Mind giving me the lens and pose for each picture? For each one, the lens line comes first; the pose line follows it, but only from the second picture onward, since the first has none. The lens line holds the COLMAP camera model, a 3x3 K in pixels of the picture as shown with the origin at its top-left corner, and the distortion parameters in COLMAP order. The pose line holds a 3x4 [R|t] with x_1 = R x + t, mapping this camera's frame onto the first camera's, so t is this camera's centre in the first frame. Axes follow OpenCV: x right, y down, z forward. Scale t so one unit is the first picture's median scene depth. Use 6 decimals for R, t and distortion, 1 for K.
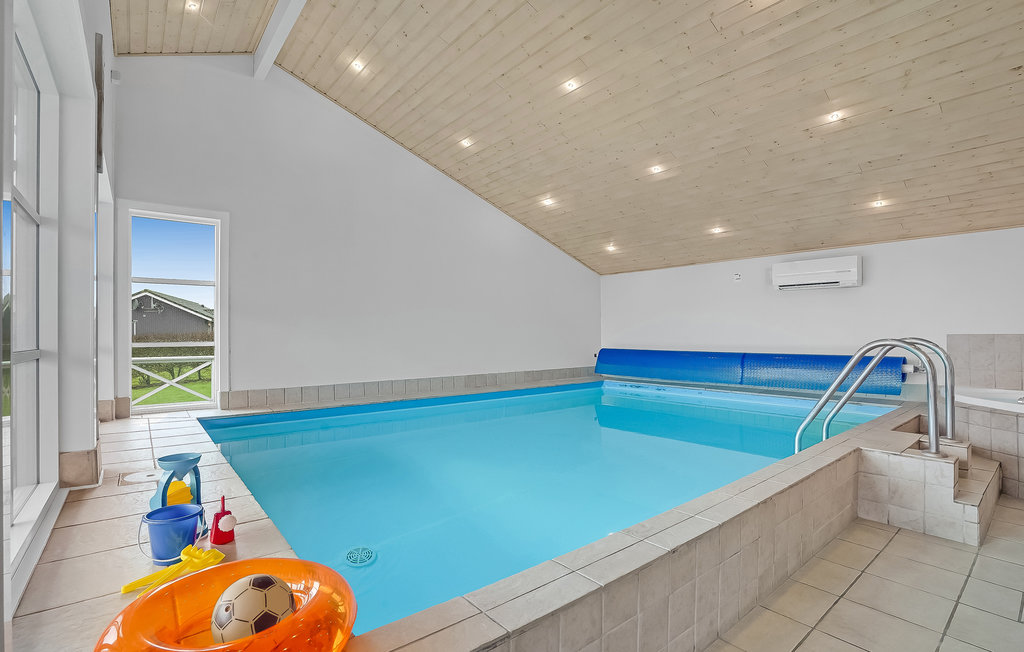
lens RADIAL K [[490.3, 0, 512.1], [0, 490.3, 329.1], [0, 0, 1]] dist [-0.031115, -0.000080]
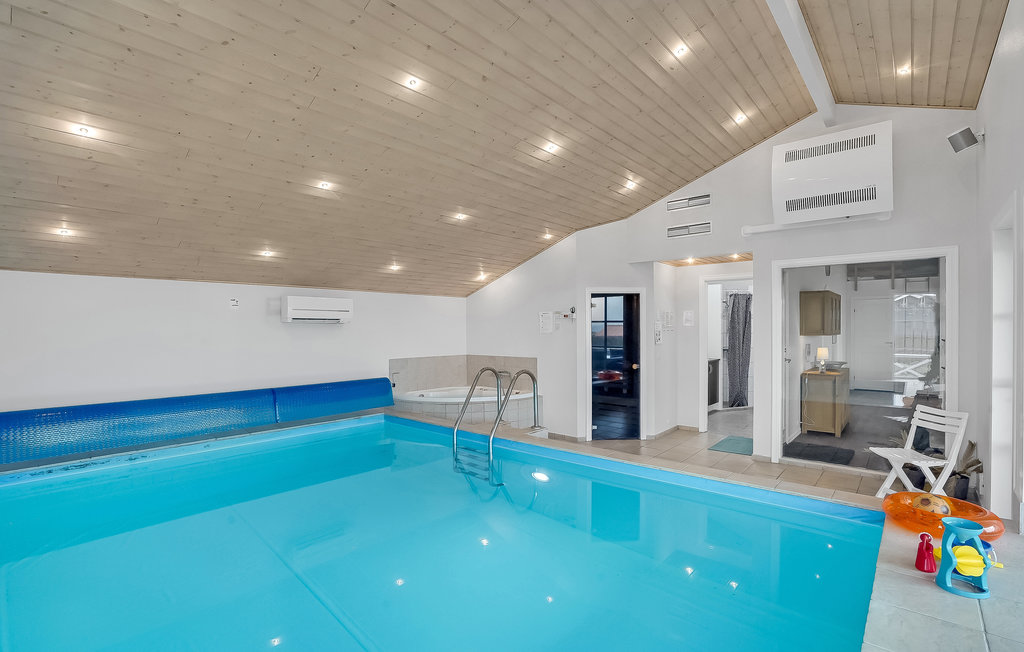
lens RADIAL K [[490.3, 0, 509.0], [0, 490.3, 330.0], [0, 0, 1]] dist [-0.031115, -0.000080]
pose [[-0.182431, -0.000862, 0.983218, -0.520664], [-0.002746, 0.999996, 0.000367, -0.064469], [-0.983215, -0.002633, -0.182432, 0.727494]]
